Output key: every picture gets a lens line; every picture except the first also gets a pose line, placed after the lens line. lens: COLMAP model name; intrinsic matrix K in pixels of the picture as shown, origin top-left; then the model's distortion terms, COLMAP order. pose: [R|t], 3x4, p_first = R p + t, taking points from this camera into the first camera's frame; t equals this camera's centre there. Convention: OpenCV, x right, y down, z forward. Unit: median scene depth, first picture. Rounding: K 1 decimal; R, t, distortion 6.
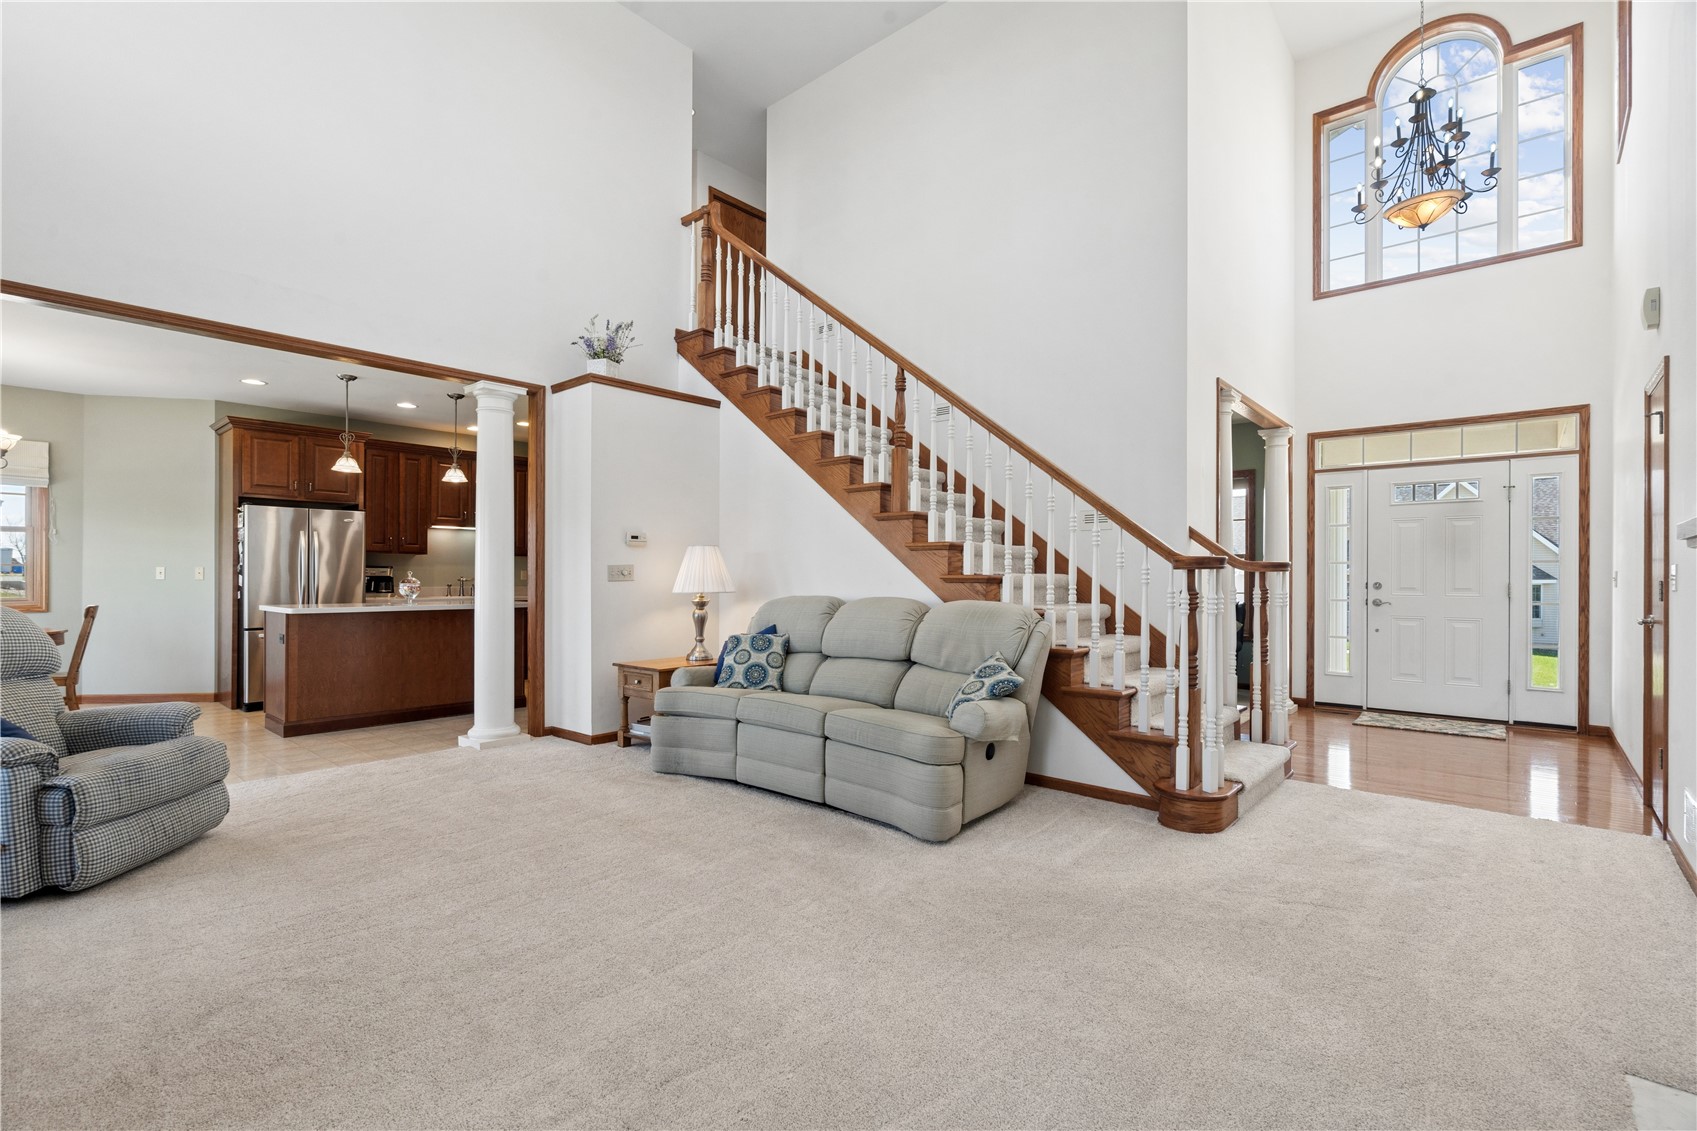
lens RADIAL K [[767.1, 0, 847.5], [0, 767.1, 577.2], [0, 0, 1]] dist [-0.002914, -0.000160]
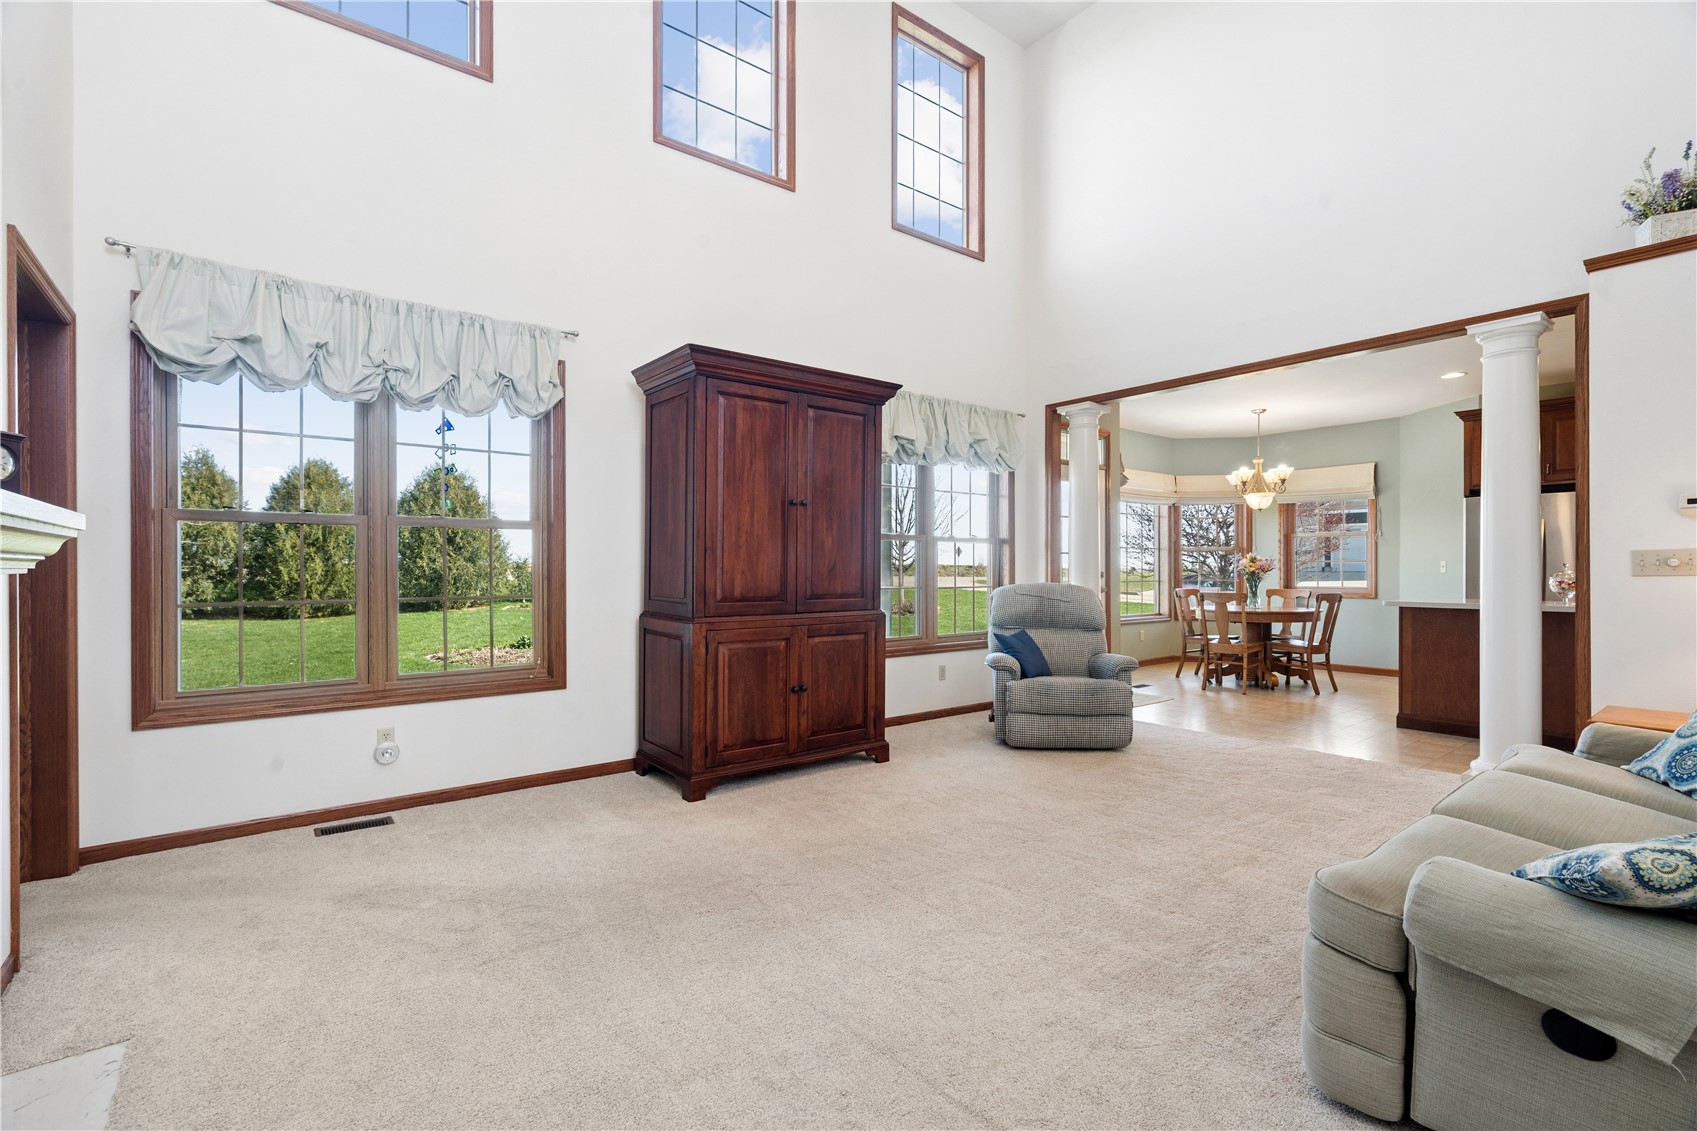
lens RADIAL K [[767.1, 0, 848.3], [0, 767.1, 570.5], [0, 0, 1]] dist [-0.002914, -0.000160]
pose [[-0.179330, -0.000699, -0.983789, 0.614169], [-0.001150, 0.999999, -0.000501, 0.002796], [0.983788, 0.001041, -0.179330, 0.715535]]
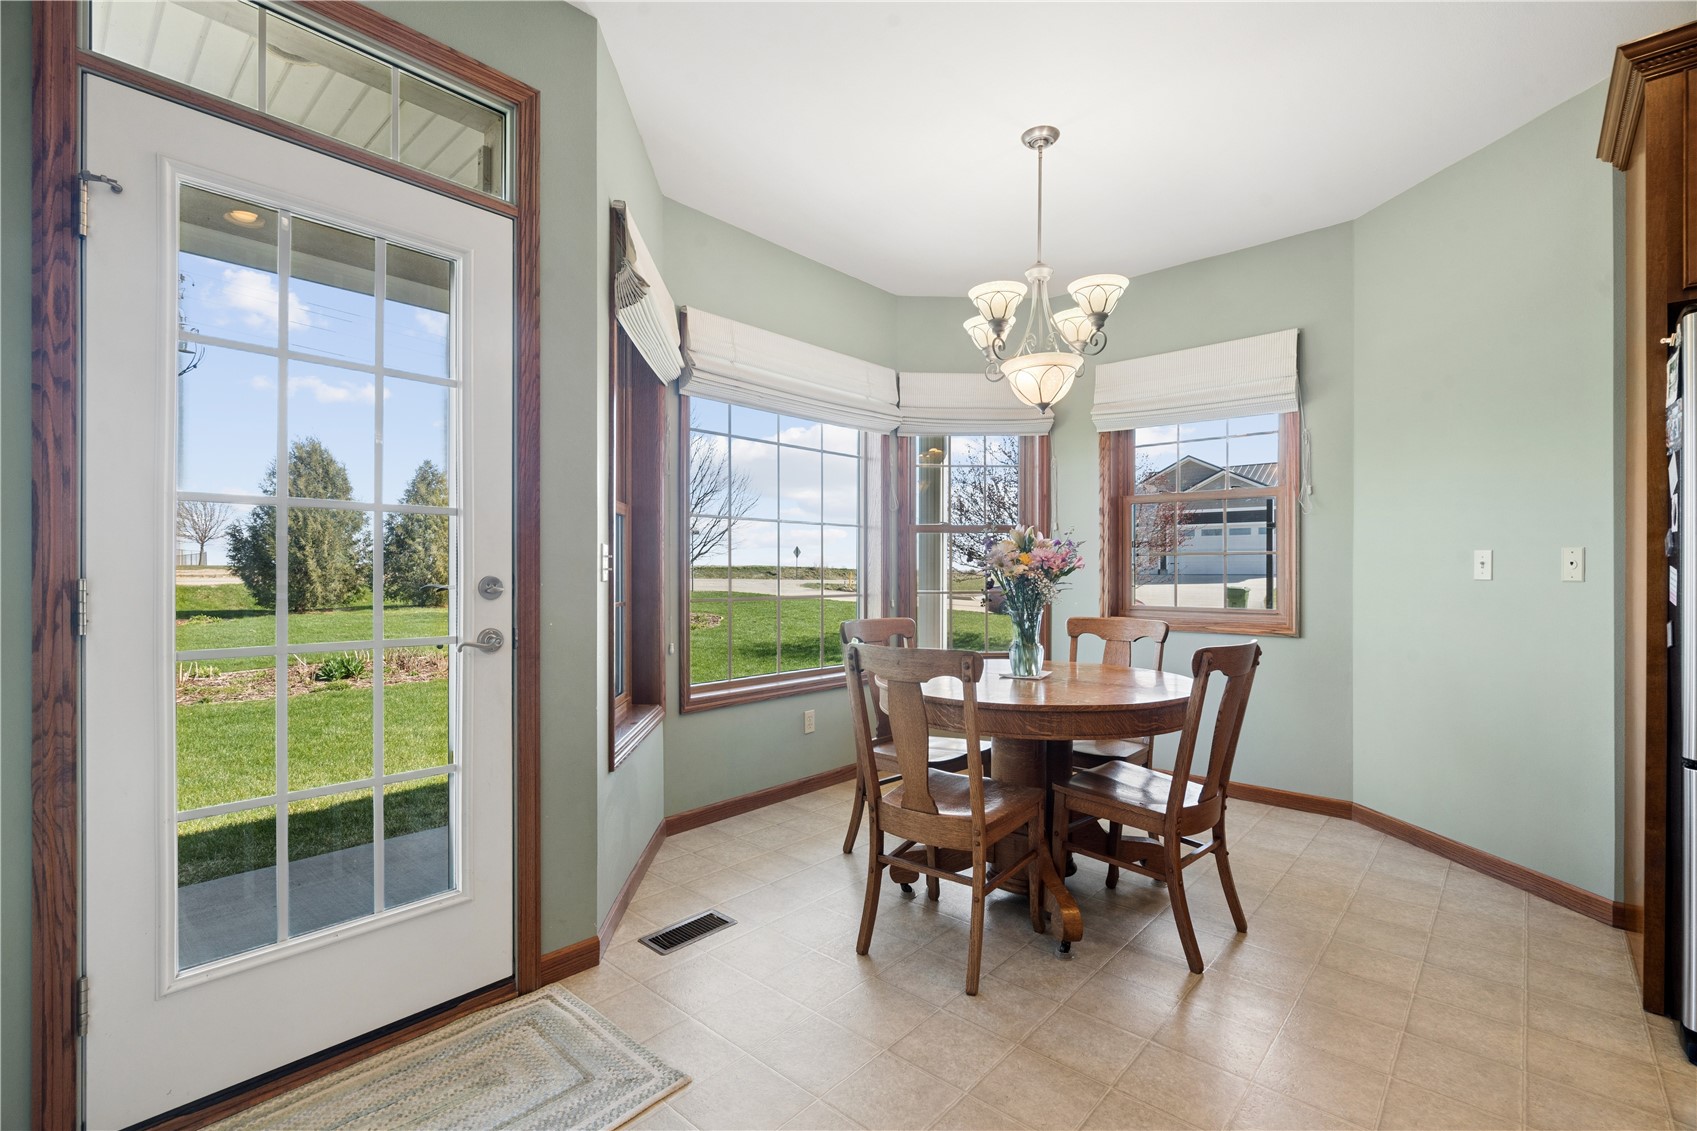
lens RADIAL K [[767.1, 0, 847.2], [0, 767.1, 567.9], [0, 0, 1]] dist [-0.002914, -0.000160]
pose [[-0.006783, -0.005495, -0.999962, -0.924422], [-0.003447, 0.999979, -0.005472, 0.000228], [0.999971, 0.003410, -0.006802, 1.271829]]
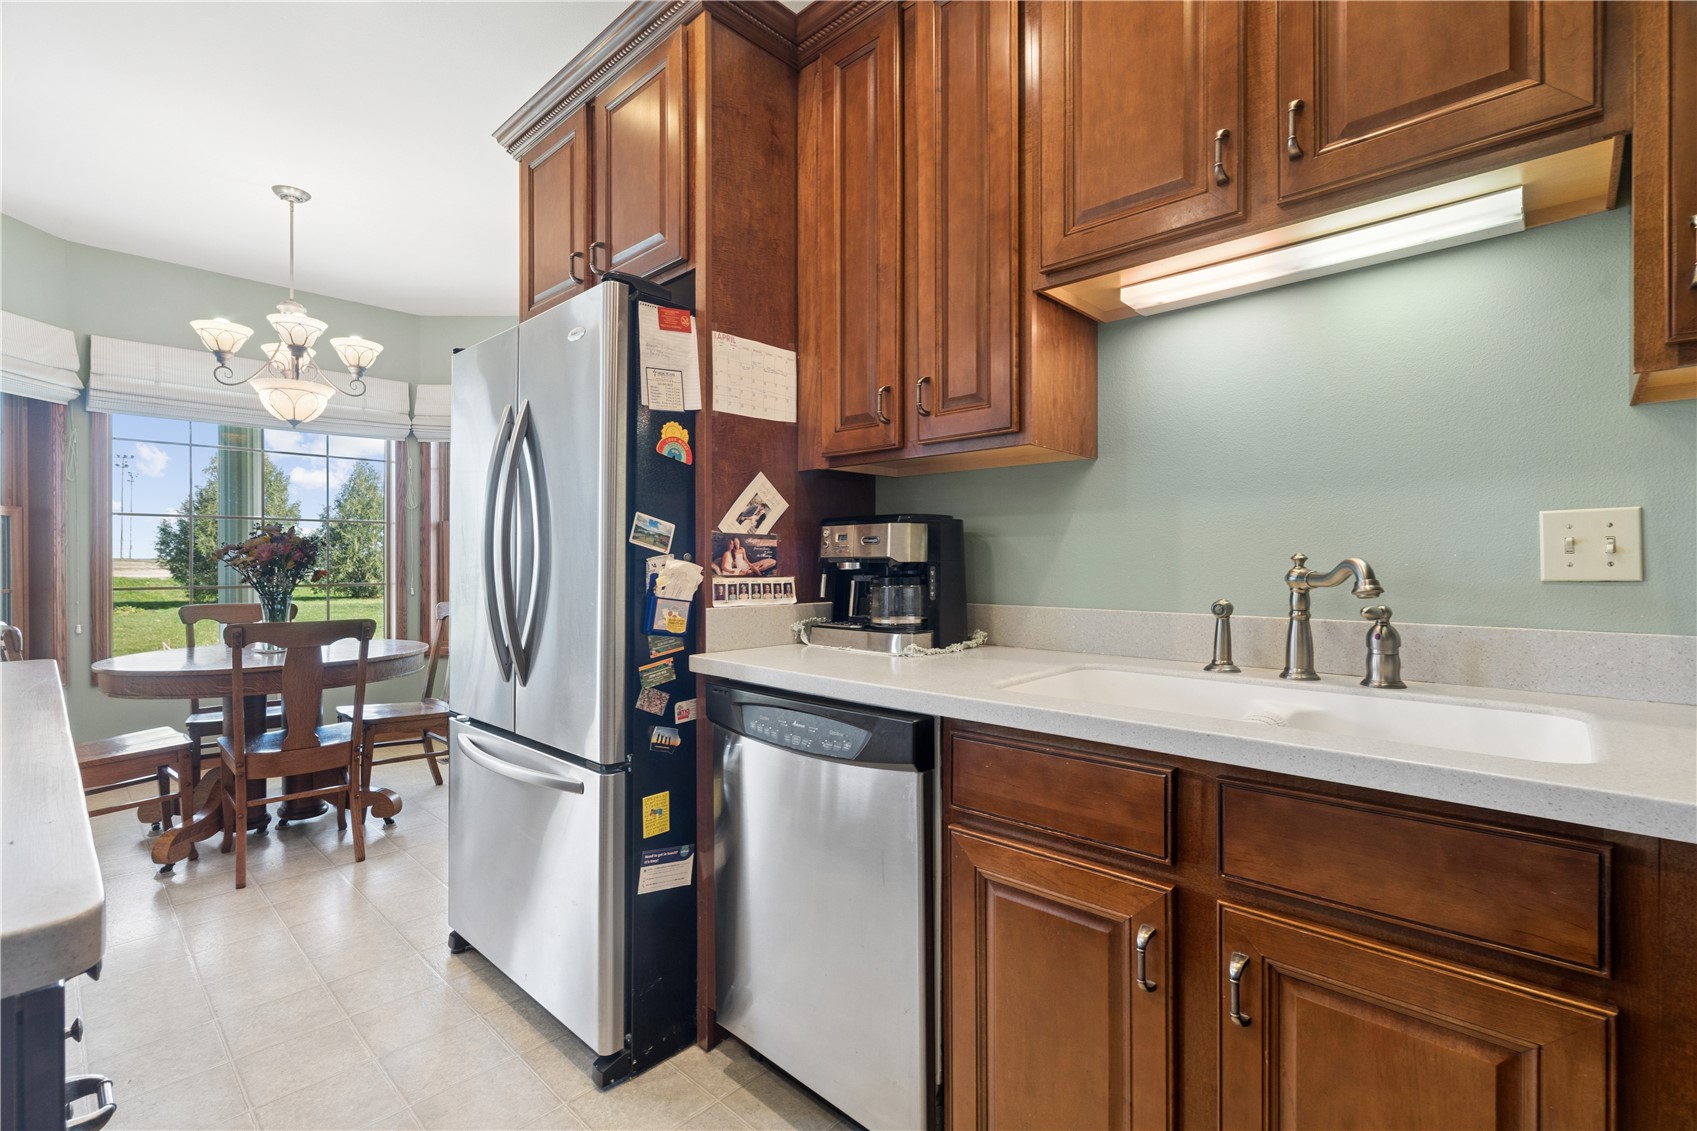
lens RADIAL K [[767.1, 0, 856.1], [0, 767.1, 562.4], [0, 0, 1]] dist [-0.002914, -0.000160]
pose [[-0.032555, -0.001969, -0.999468, -0.805806], [-0.000962, 0.999998, -0.001938, 0.000452], [0.999469, 0.000898, -0.032557, 2.195308]]
